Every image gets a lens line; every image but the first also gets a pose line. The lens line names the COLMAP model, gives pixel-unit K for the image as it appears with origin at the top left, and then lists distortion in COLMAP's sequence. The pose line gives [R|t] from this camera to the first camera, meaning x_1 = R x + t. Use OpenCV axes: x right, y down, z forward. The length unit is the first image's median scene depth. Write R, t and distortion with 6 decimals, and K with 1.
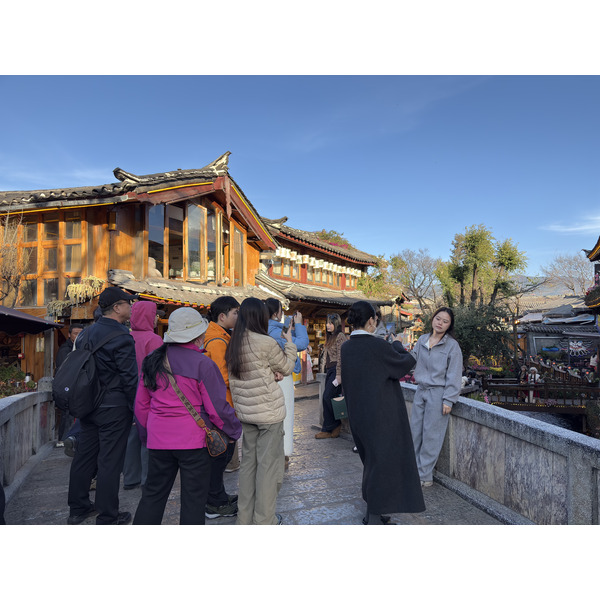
lens RADIAL K [[436.3, 0, 299.9], [0, 436.3, 304.5], [0, 0, 1]] dist [-0.002764, -0.005985]
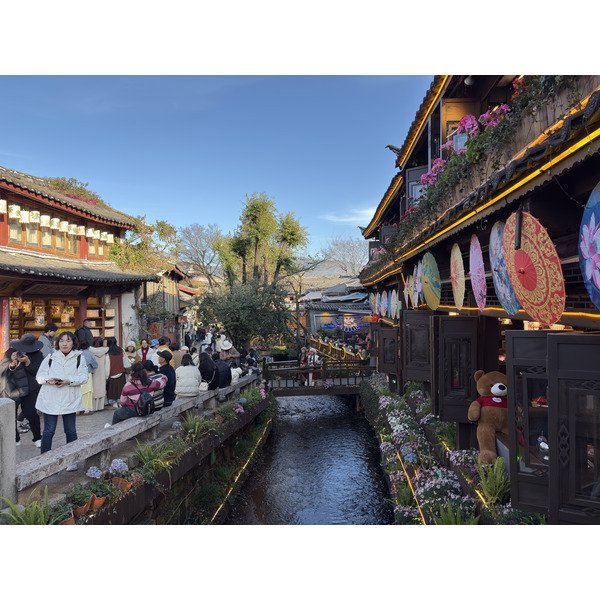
lens RADIAL K [[436.3, 0, 299.9], [0, 436.3, 304.5], [0, 0, 1]] dist [-0.002764, -0.005985]
pose [[0.896757, -0.012449, 0.442347, 0.075761], [-0.009092, 0.998875, 0.046544, 0.003995], [-0.442429, -0.045761, 0.895635, 0.137363]]
